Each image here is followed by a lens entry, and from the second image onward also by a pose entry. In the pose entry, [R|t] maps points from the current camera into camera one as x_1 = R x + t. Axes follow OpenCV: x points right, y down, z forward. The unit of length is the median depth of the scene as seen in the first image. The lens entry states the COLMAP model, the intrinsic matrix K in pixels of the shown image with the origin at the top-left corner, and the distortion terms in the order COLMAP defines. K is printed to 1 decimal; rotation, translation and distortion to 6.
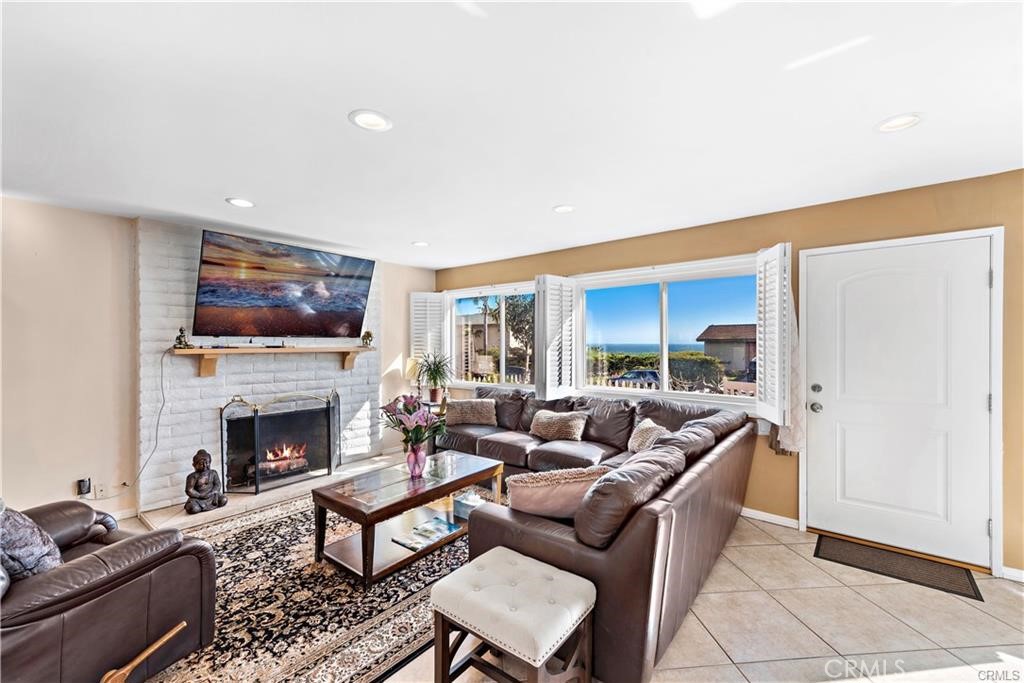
lens RADIAL K [[420.7, 0, 513.0], [0, 420.7, 344.4], [0, 0, 1]] dist [0.015182, 0.000033]
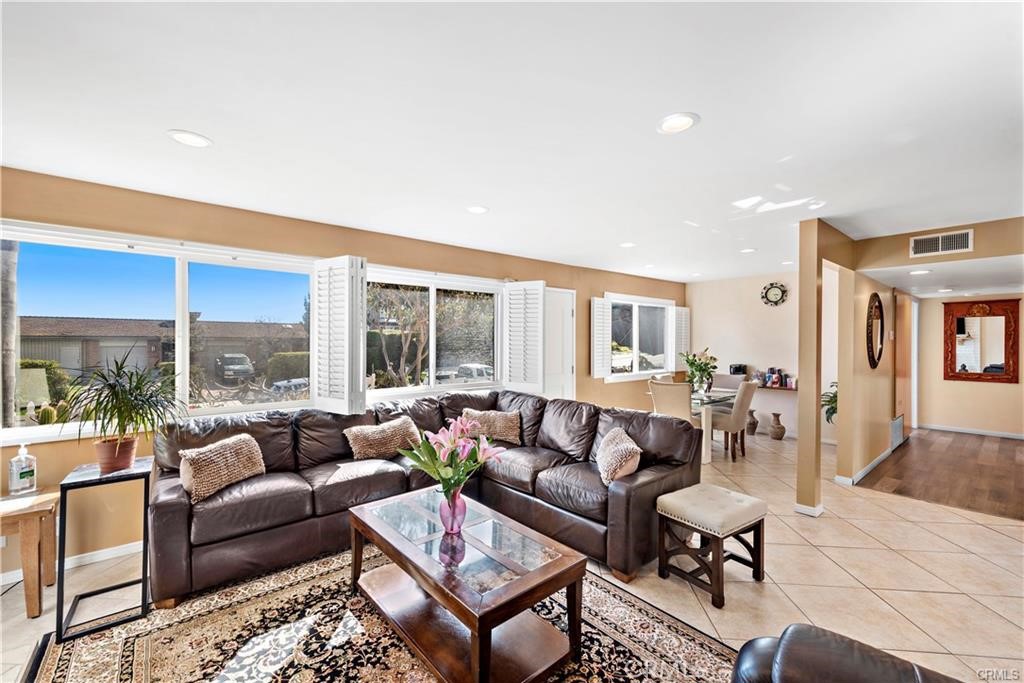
lens RADIAL K [[420.7, 0, 518.7], [0, 420.7, 342.6], [0, 0, 1]] dist [0.015182, 0.000033]
pose [[0.181394, -0.001386, 0.983410, -0.663811], [0.001095, 0.999999, 0.001208, -0.003492], [-0.983410, 0.000858, 0.181395, 0.563002]]
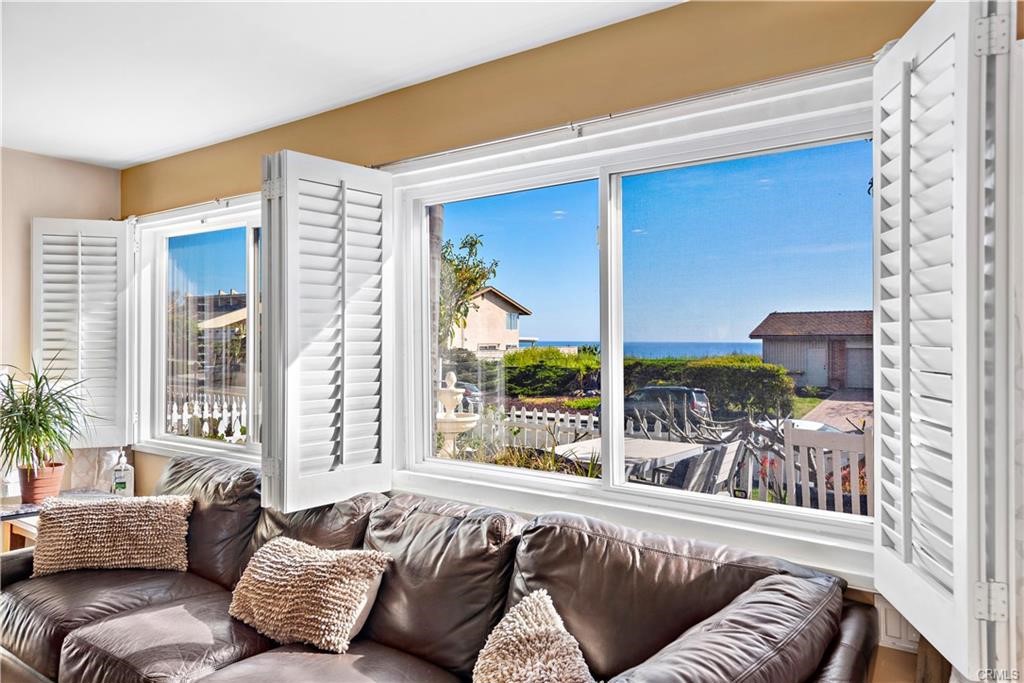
lens RADIAL K [[677.6, 0, 514.0], [0, 677.6, 336.4], [0, 0, 1]] dist [0.010270, 0.004420]
pose [[0.997479, 0.002305, 0.070921, 0.228394], [-0.001675, 0.999959, -0.008951, -0.007345], [-0.070939, 0.008809, 0.997442, 0.427473]]
